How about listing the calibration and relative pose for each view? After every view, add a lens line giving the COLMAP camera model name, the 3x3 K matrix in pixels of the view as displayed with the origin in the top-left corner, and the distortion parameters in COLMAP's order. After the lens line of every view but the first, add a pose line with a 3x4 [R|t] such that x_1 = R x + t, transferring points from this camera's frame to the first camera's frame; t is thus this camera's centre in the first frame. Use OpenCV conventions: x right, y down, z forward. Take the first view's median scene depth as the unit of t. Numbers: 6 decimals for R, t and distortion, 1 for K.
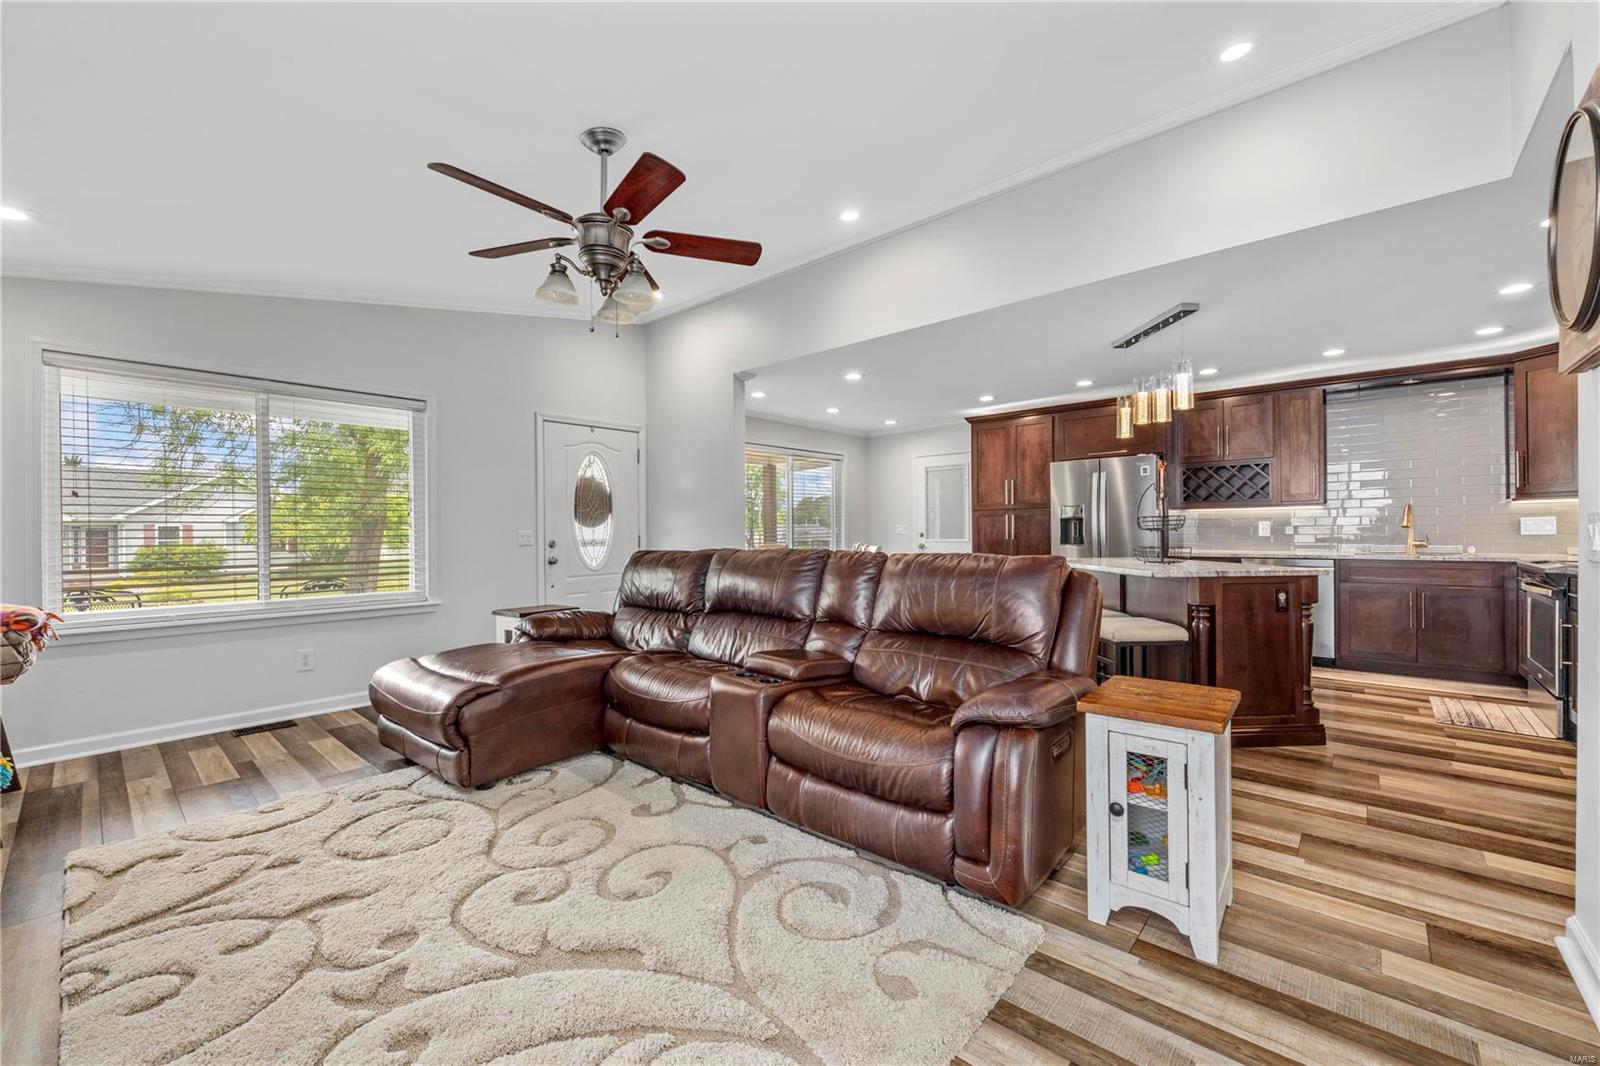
lens RADIAL K [[647.4, 0, 807.4], [0, 647.4, 514.6], [0, 0, 1]] dist [-0.001524, -0.000099]
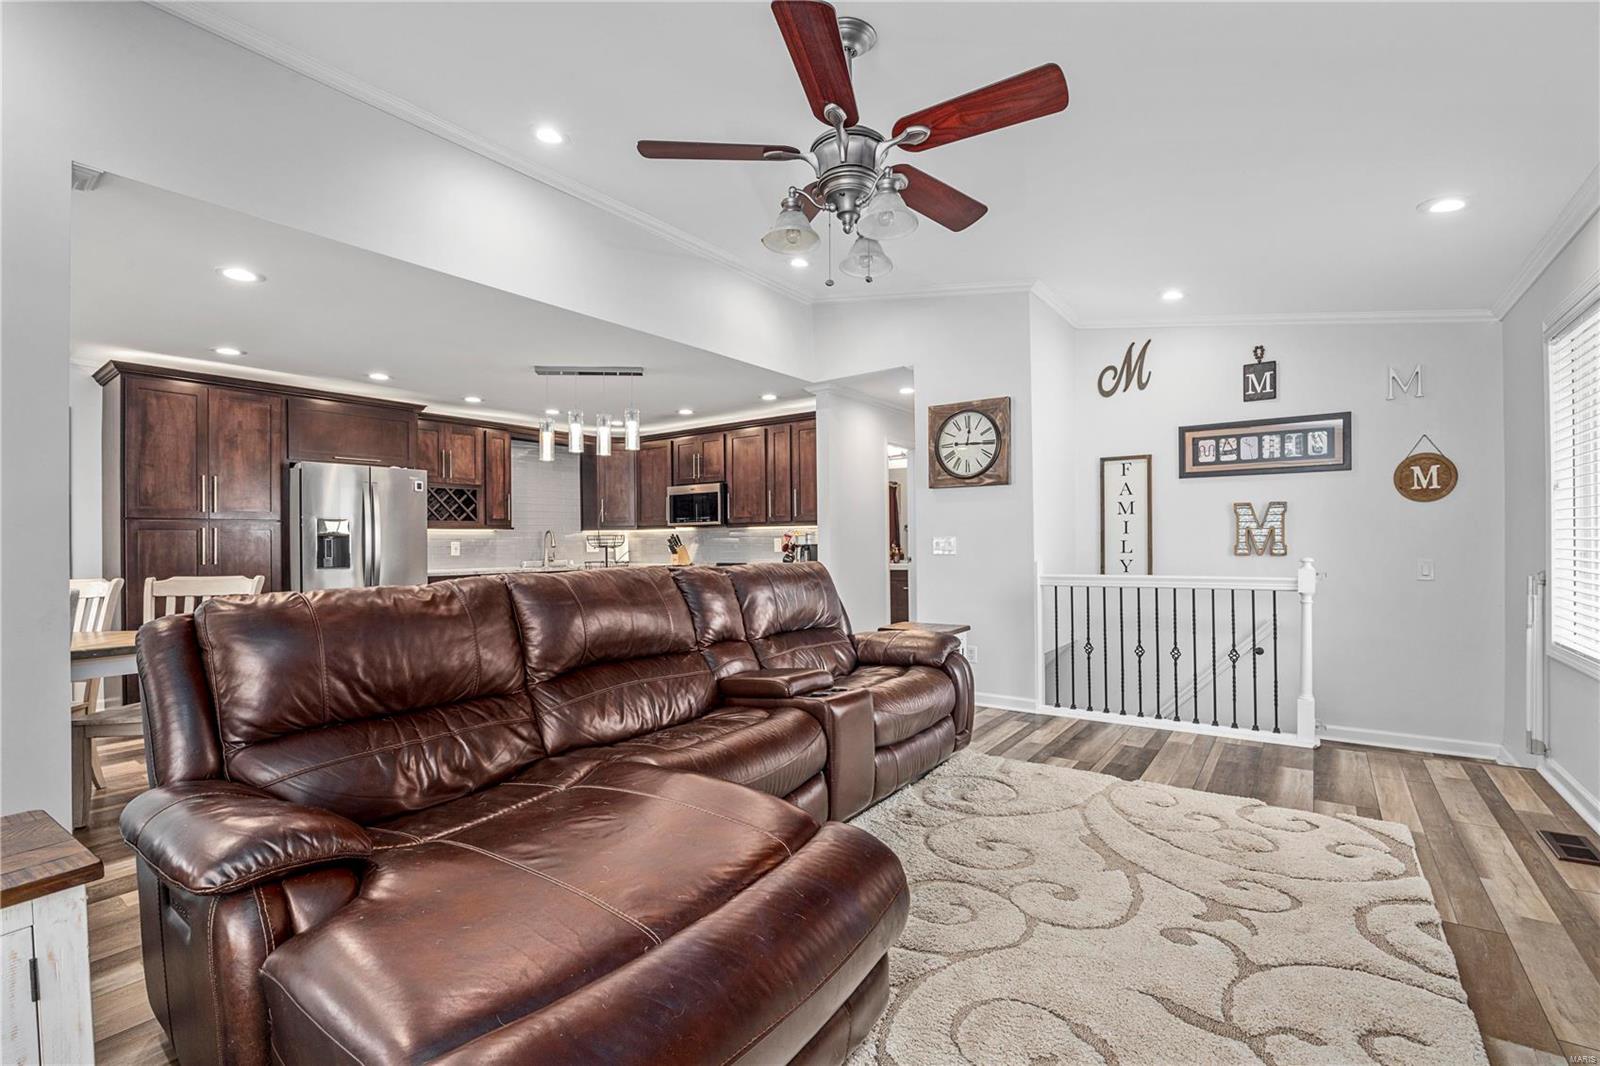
lens RADIAL K [[705.0, 0, 794.6], [0, 705.0, 541.6], [0, 0, 1]] dist [-0.011262, 0.000155]
pose [[-0.088328, 0.012186, 0.996017, -1.117289], [-0.012880, 0.999828, -0.013375, 0.038618], [-0.996008, -0.014010, -0.088156, 1.131552]]
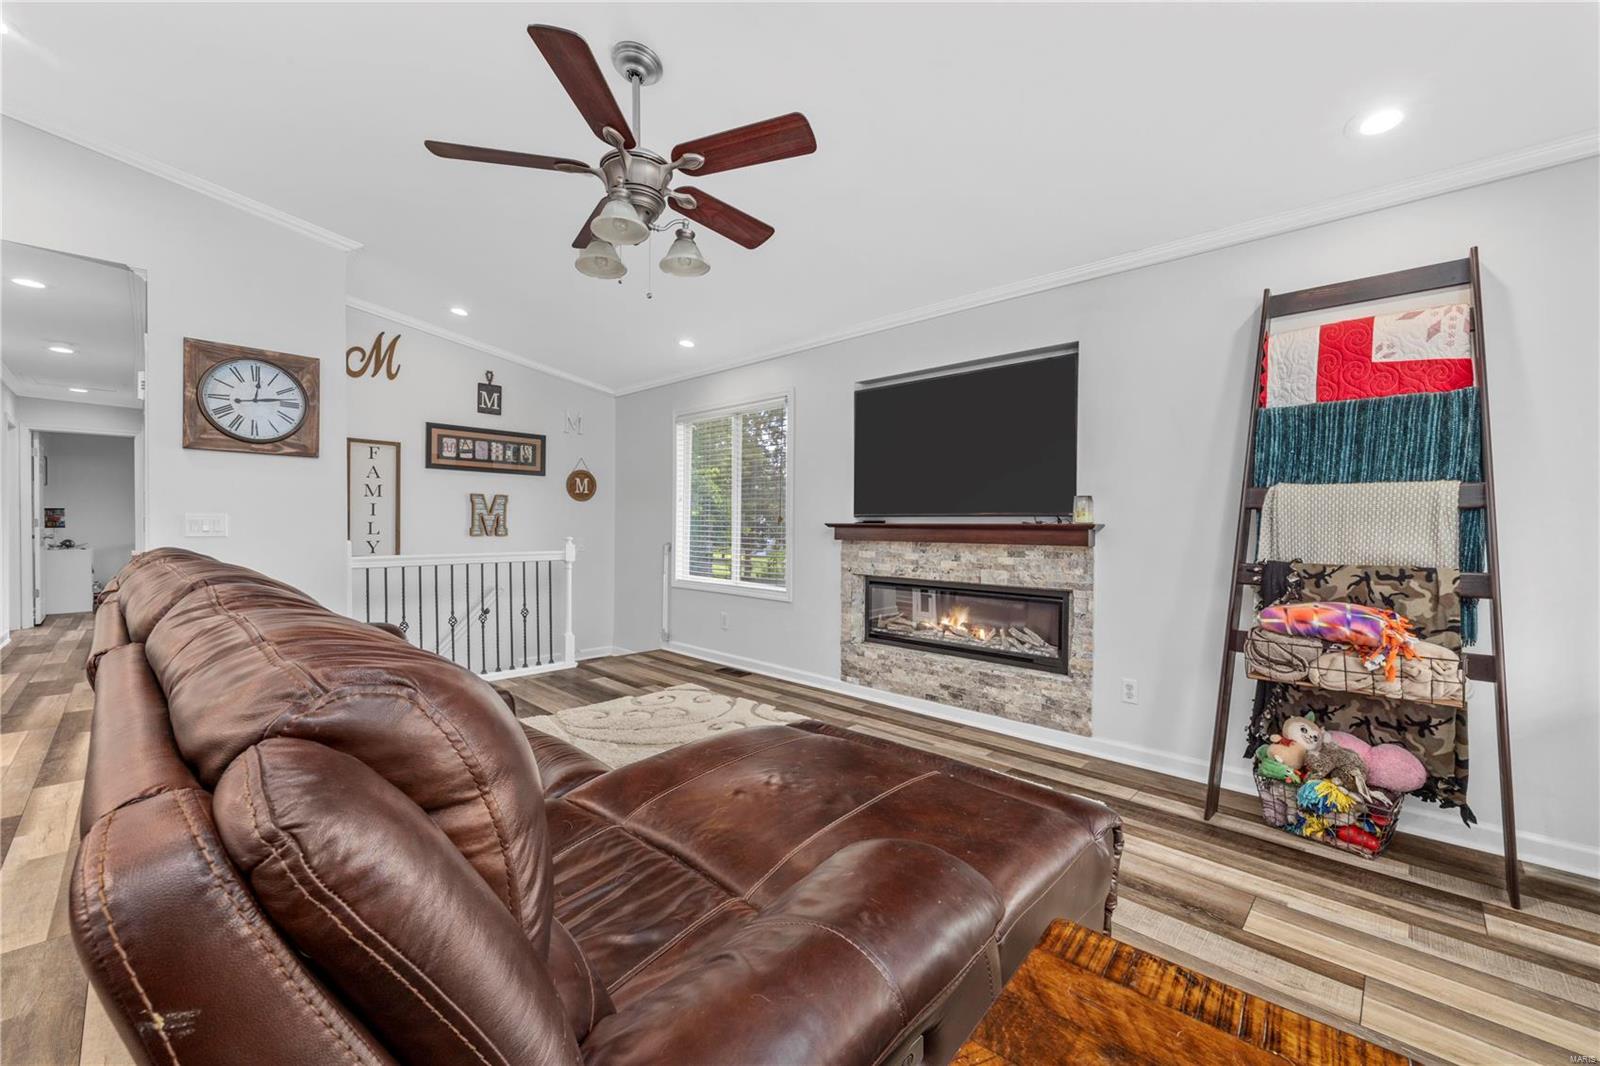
lens RADIAL K [[647.6, 0, 800.0], [0, 647.6, 533.0], [0, 0, 1]] dist [-0.000637, -0.000001]
pose [[-0.998988, -0.000022, 0.044985, -0.555900], [-0.000607, 0.999915, -0.012997, 0.051682], [-0.044981, -0.013011, -0.998903, 1.832426]]
